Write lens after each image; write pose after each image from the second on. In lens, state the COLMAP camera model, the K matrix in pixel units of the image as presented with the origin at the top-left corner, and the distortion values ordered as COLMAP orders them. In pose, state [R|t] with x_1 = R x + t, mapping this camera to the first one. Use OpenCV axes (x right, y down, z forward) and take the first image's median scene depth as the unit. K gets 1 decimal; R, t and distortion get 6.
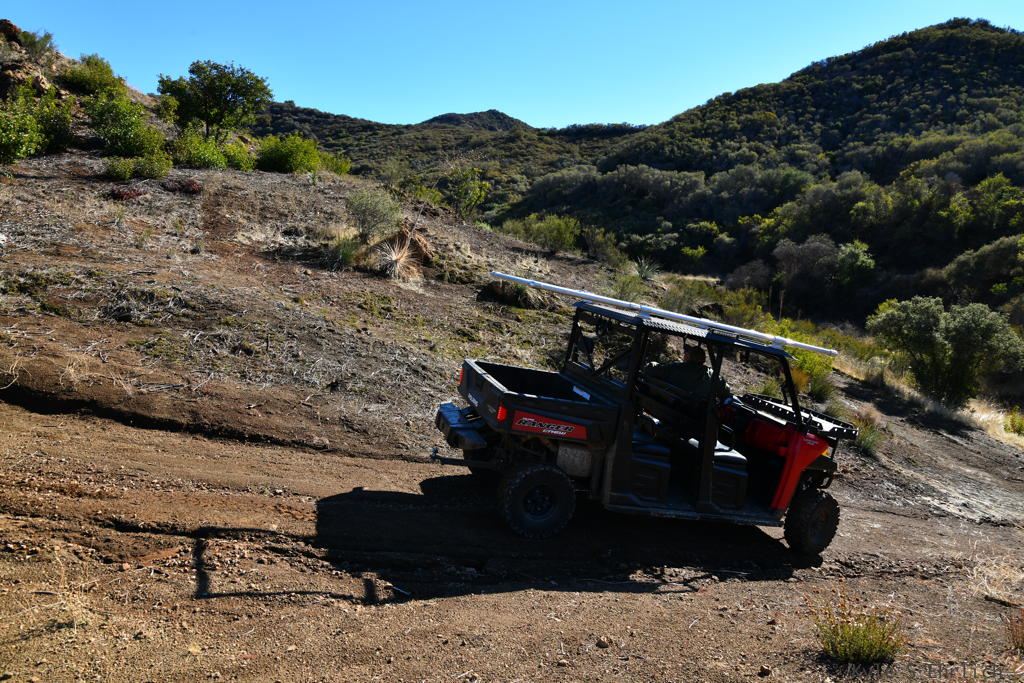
lens RADIAL K [[714.7, 0, 513.7], [0, 714.7, 341.6], [0, 0, 1]] dist [-0.033170, 0.003845]
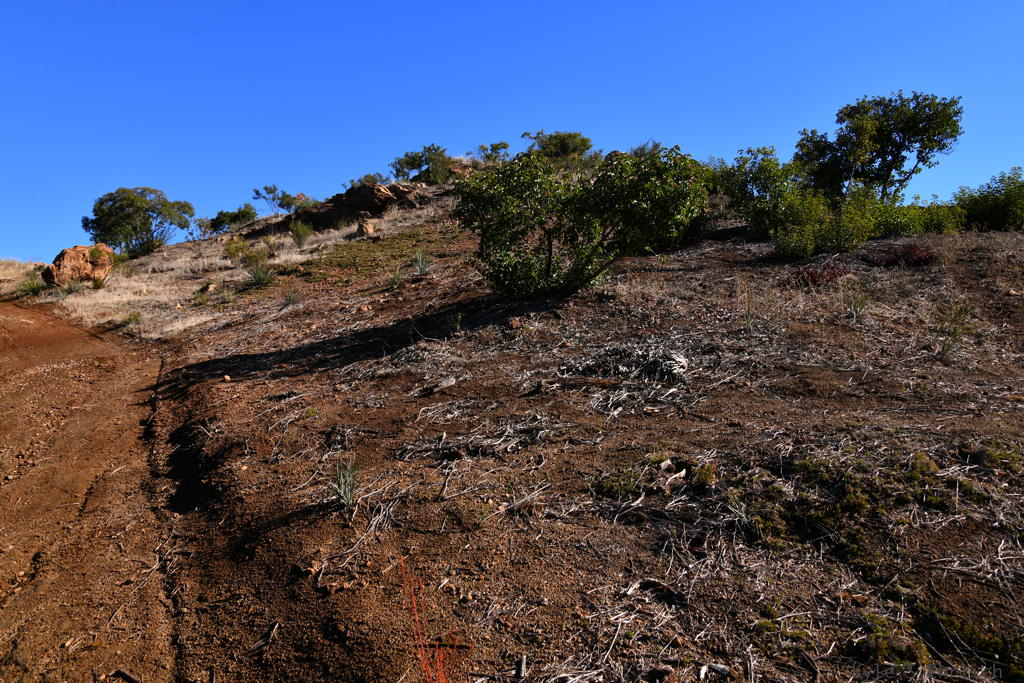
lens RADIAL K [[714.7, 0, 504.8], [0, 714.7, 342.2], [0, 0, 1]] dist [-0.033170, 0.003845]
pose [[0.722381, -0.088246, -0.685841, -0.387463], [-0.021221, 0.988527, -0.149543, -0.069444], [0.691169, 0.122581, 0.712221, 0.464459]]
